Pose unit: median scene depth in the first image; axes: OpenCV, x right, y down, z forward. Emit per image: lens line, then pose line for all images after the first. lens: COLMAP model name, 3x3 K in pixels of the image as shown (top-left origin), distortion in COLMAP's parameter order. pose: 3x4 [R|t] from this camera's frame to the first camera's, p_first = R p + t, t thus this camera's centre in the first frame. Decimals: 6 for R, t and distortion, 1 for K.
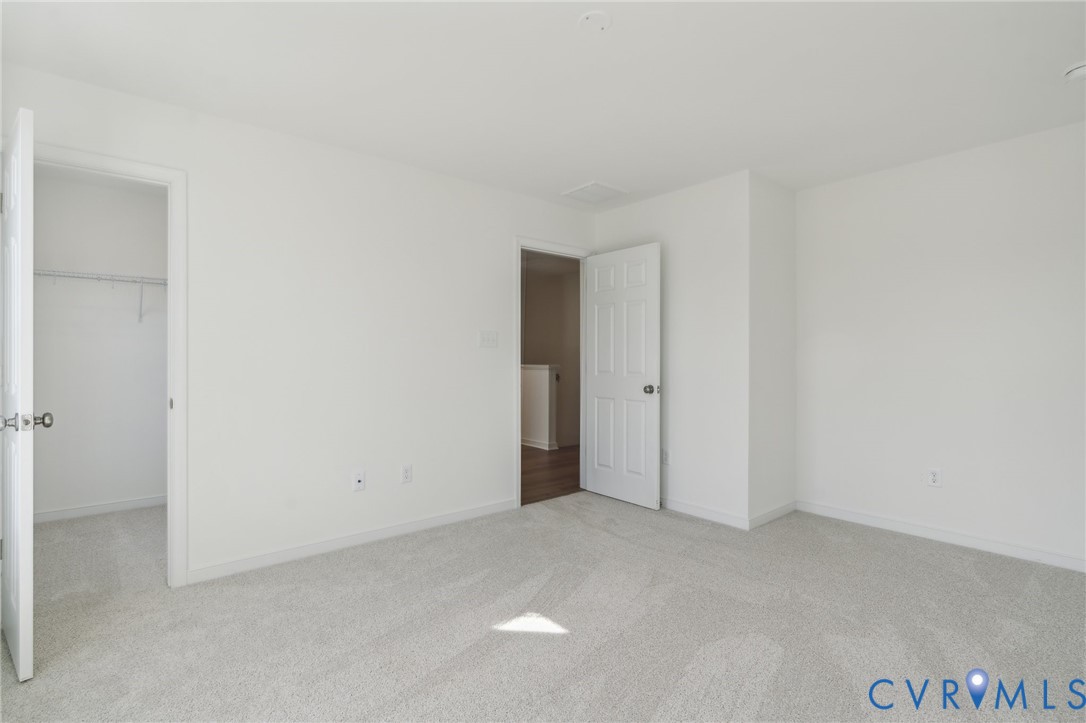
lens RADIAL K [[504.2, 0, 543.0], [0, 504.2, 361.5], [0, 0, 1]] dist [-0.000907, -0.000124]
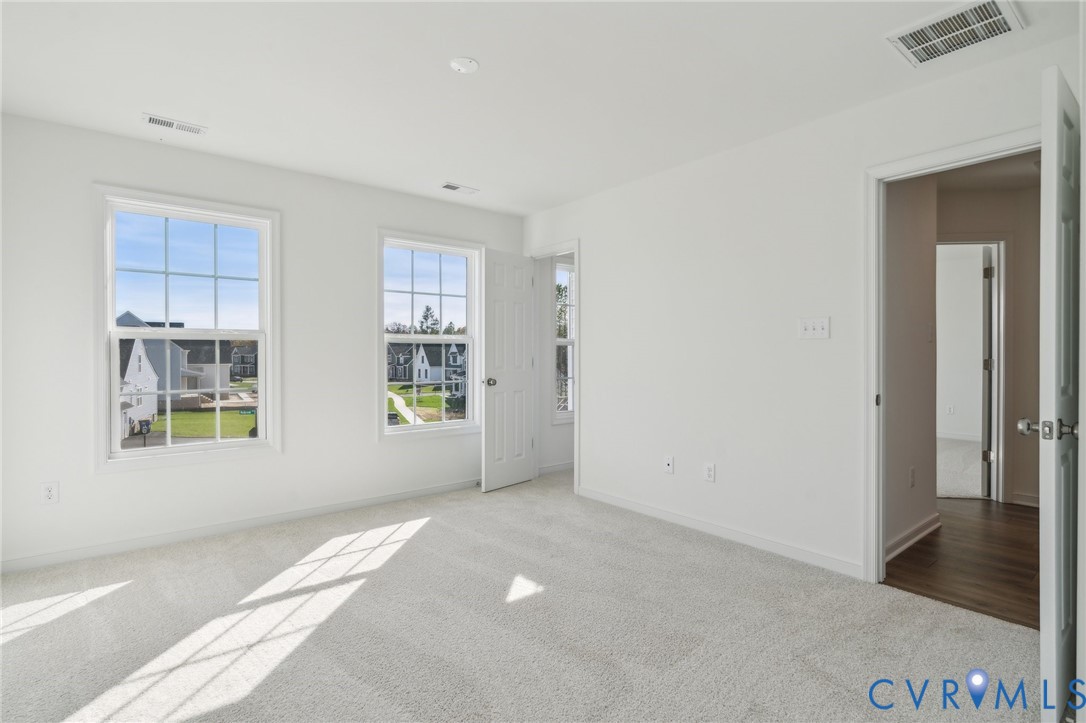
lens RADIAL K [[525.2, 0, 543.0], [0, 525.2, 361.5], [0, 0, 1]] dist [0.003090, 0.000357]
pose [[-0.015268, 0.002409, -0.999881, 0.740653], [-0.008040, 0.999964, 0.002532, 0.007625], [0.999851, 0.008077, -0.015248, 0.682712]]
